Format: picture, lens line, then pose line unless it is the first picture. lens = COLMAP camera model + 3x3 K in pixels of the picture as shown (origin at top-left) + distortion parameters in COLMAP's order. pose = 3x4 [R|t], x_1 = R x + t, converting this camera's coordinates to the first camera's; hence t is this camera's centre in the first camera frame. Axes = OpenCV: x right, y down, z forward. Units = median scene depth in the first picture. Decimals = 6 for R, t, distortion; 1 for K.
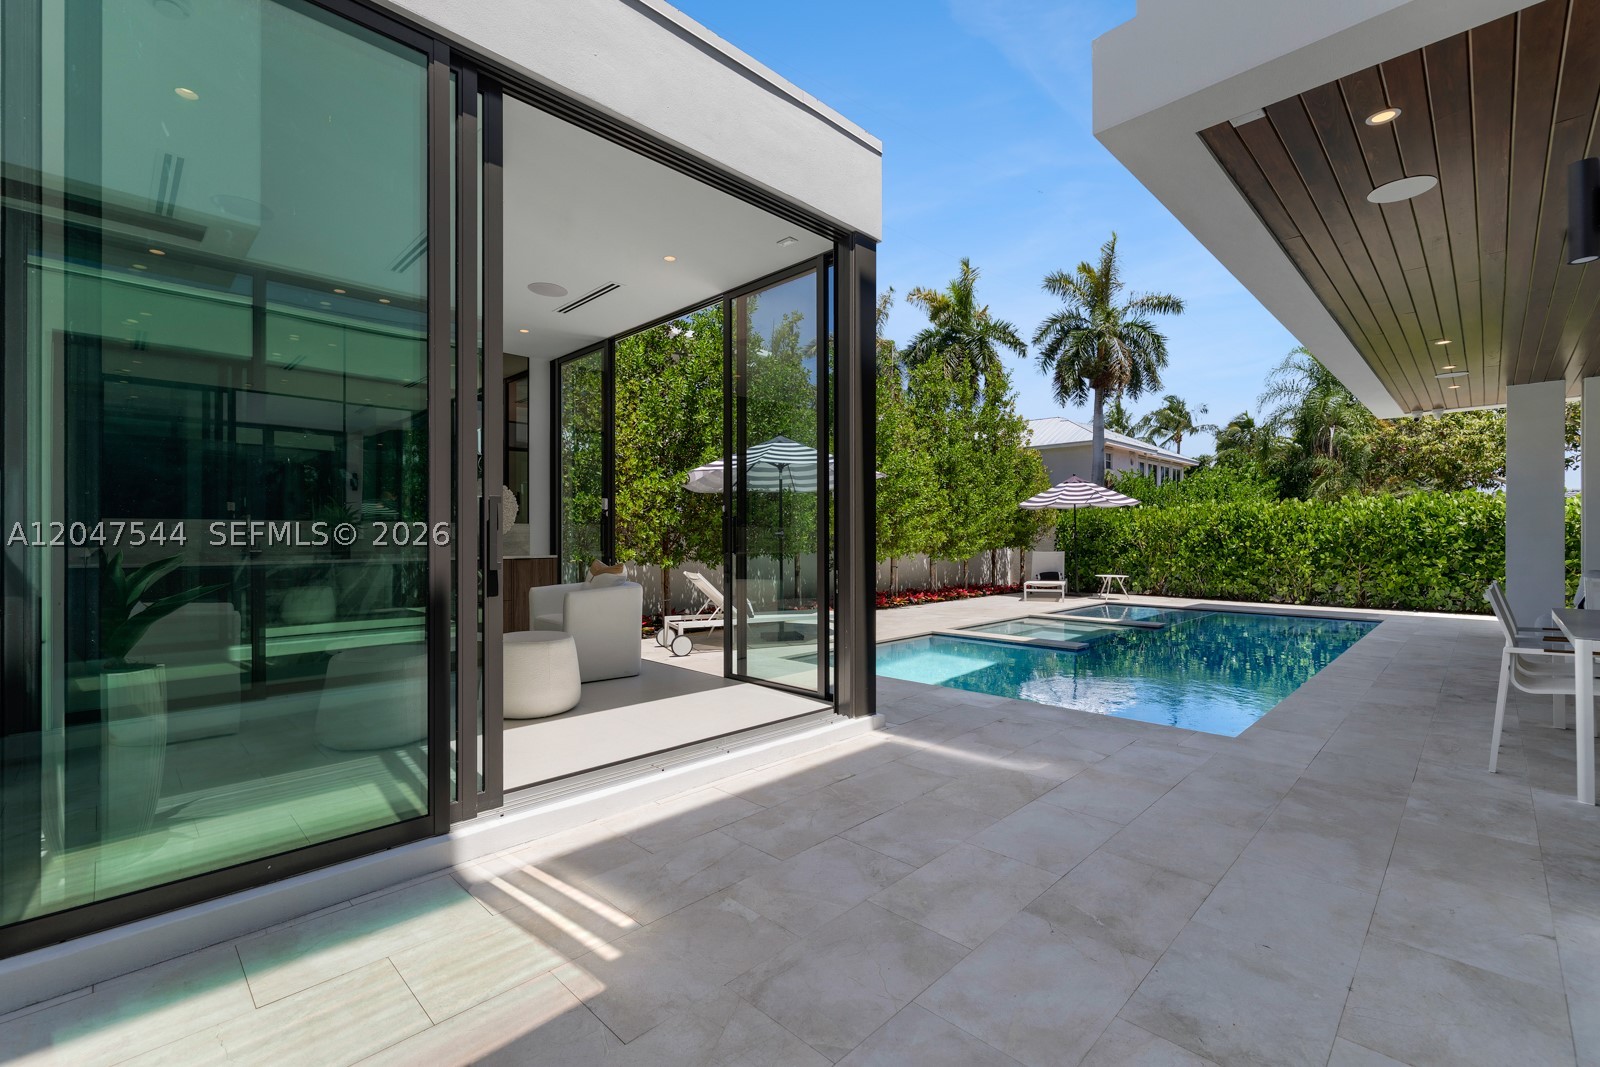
lens RADIAL K [[697.0, 0, 798.0], [0, 697.0, 535.8], [0, 0, 1]] dist [-0.003709, 0.001029]
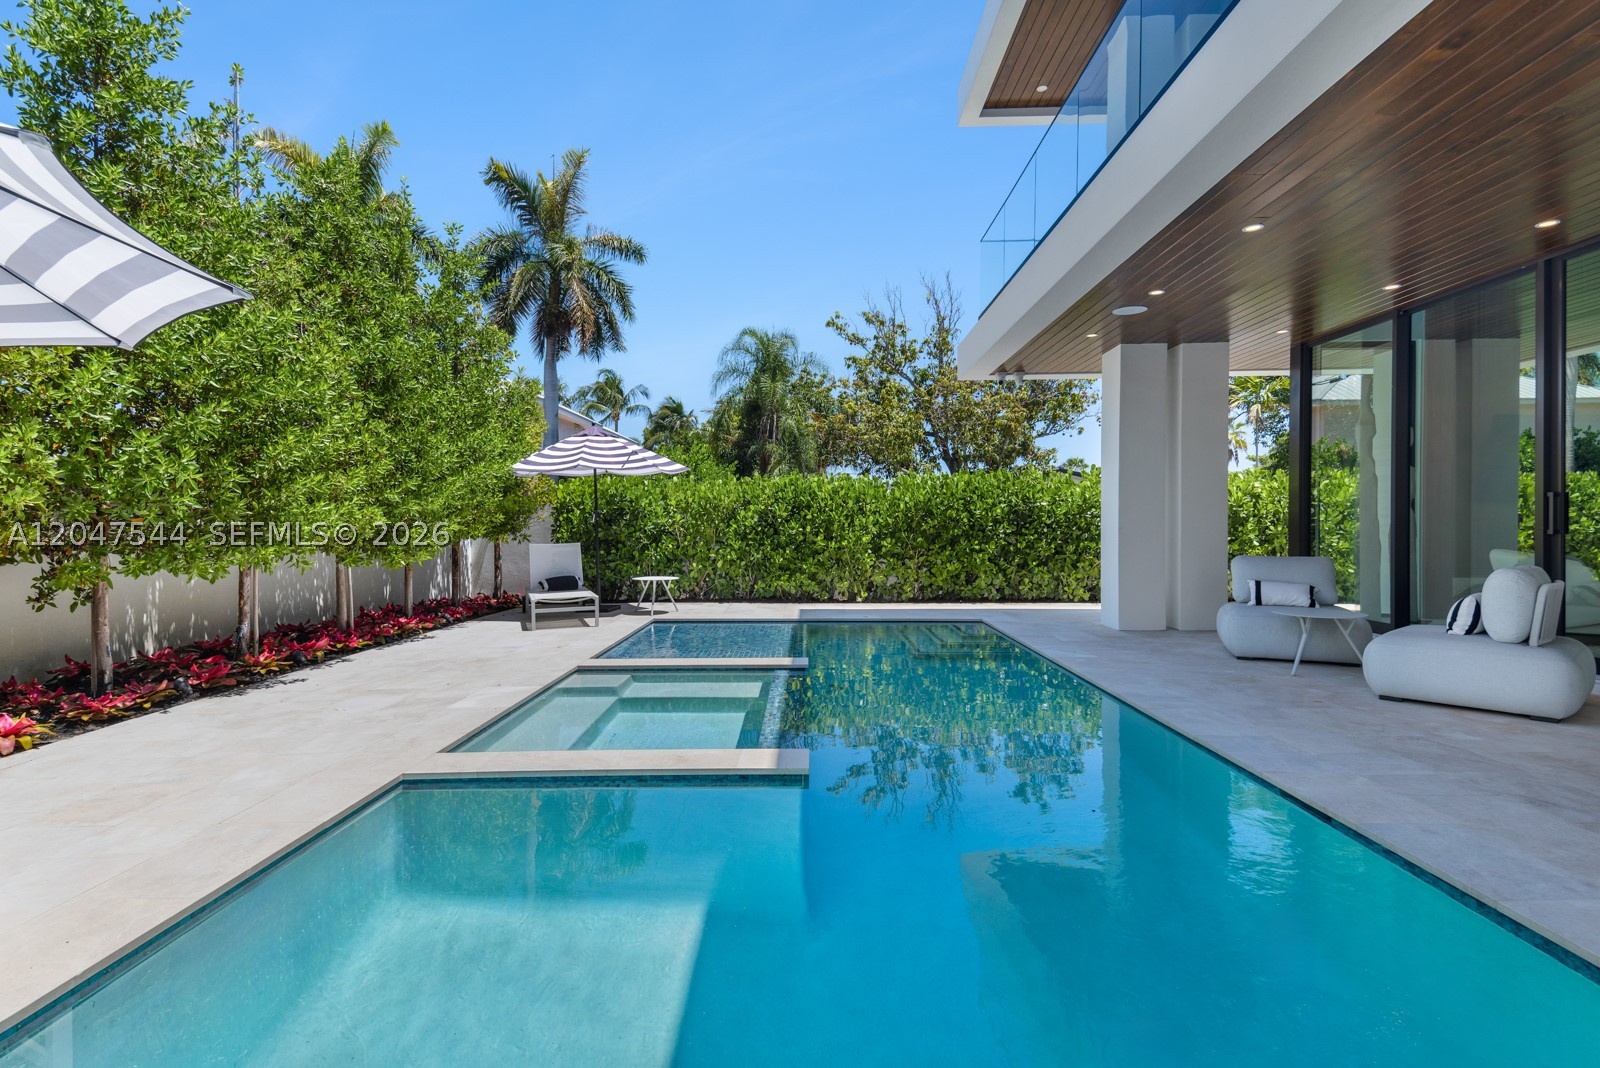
lens RADIAL K [[758.6, 0, 812.2], [0, 758.6, 538.5], [0, 0, 1]] dist [0.025211, -0.001207]
pose [[0.706349, -0.015696, 0.707690, 0.044945], [0.000496, 0.999765, 0.021678, 0.003879], [-0.707864, -0.014961, 0.706191, 0.405756]]
